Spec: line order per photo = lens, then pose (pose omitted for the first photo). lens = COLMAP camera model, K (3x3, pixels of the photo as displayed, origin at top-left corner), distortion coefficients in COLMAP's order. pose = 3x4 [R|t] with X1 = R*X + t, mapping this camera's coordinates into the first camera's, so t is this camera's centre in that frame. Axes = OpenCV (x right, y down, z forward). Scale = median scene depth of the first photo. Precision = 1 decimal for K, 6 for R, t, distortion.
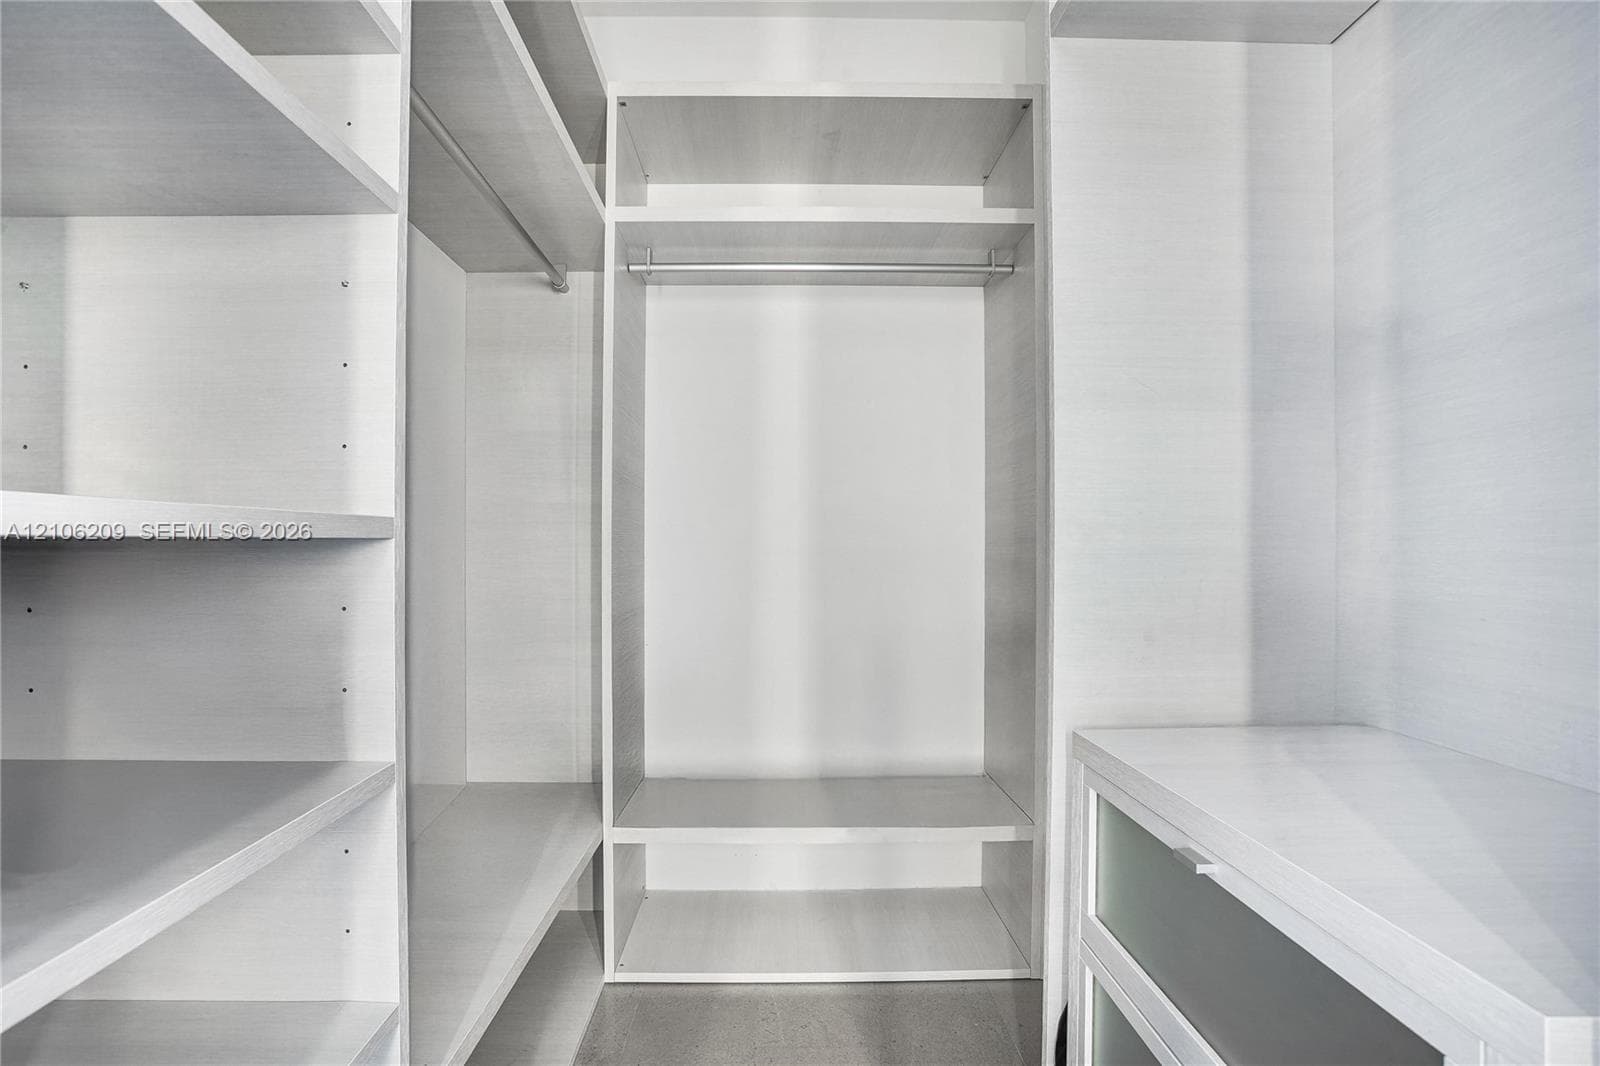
lens RADIAL K [[809.7, 0, 800.0], [0, 809.7, 533.0], [0, 0, 1]] dist [-0.074064, 0.038247]
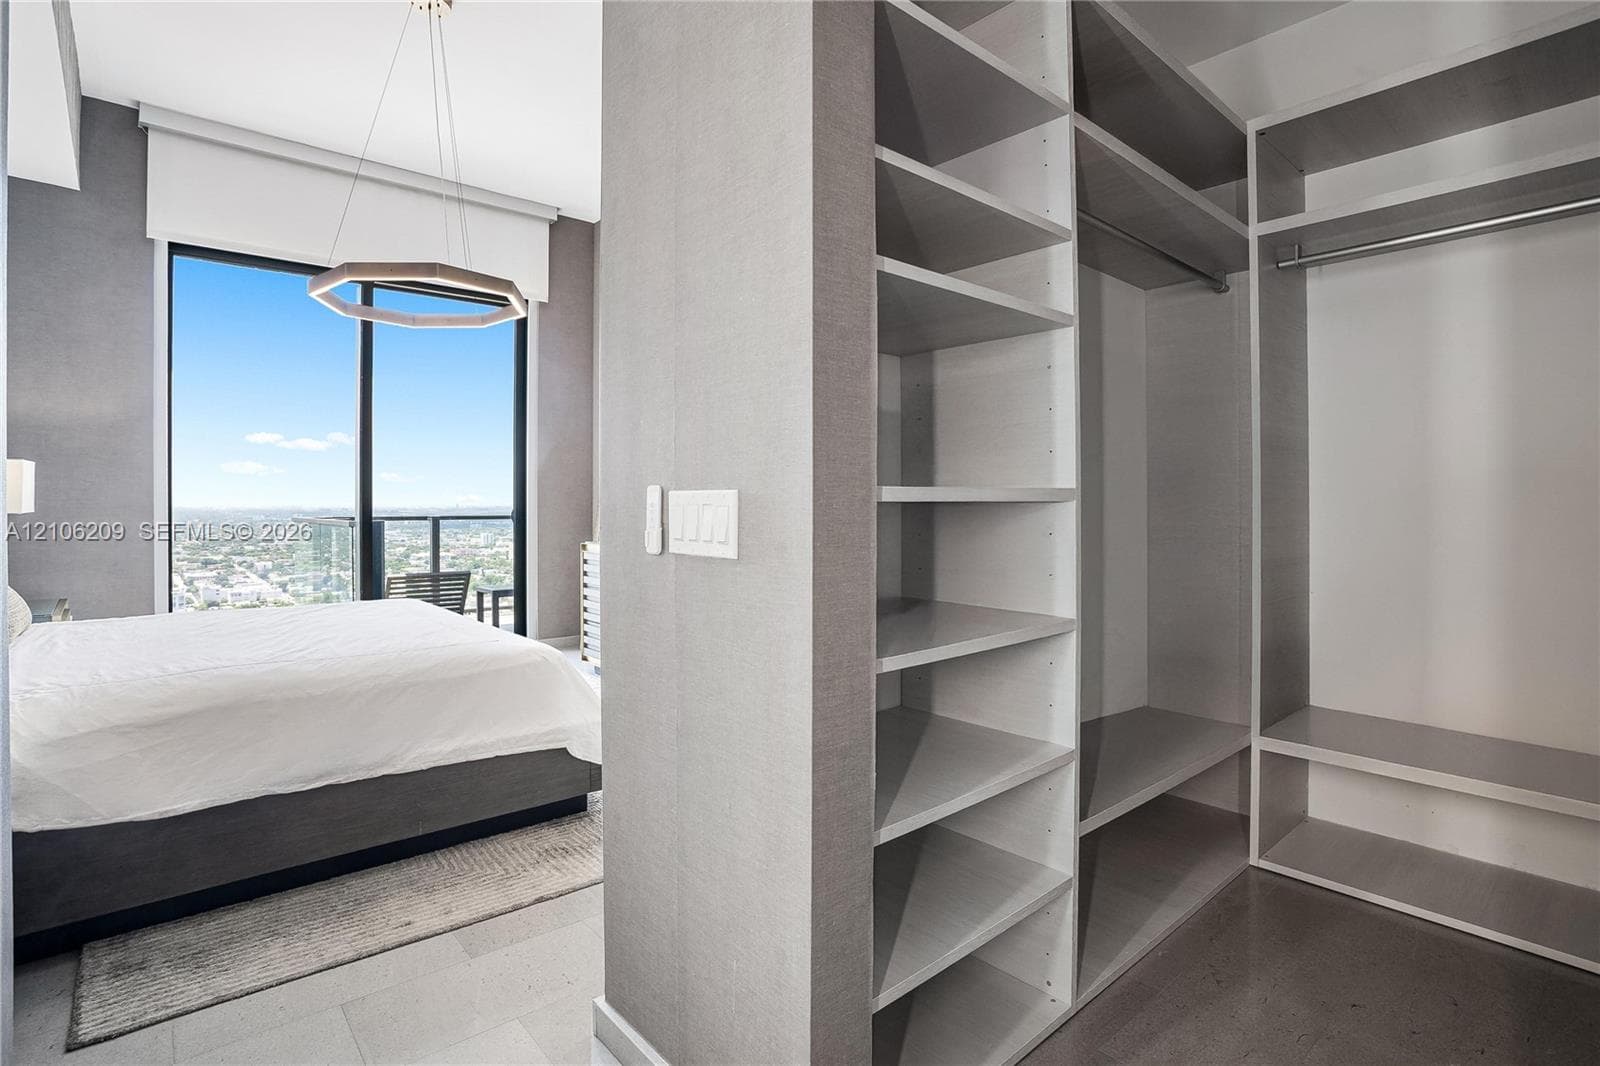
lens RADIAL K [[772.8, 0, 776.2], [0, 772.8, 527.7], [0, 0, 1]] dist [-0.063328, 0.026178]
pose [[0.638318, 0.013816, -0.769649, 0.168414], [0.020649, 0.999172, 0.035061, -0.003572], [0.769496, -0.038273, 0.637504, -0.274093]]
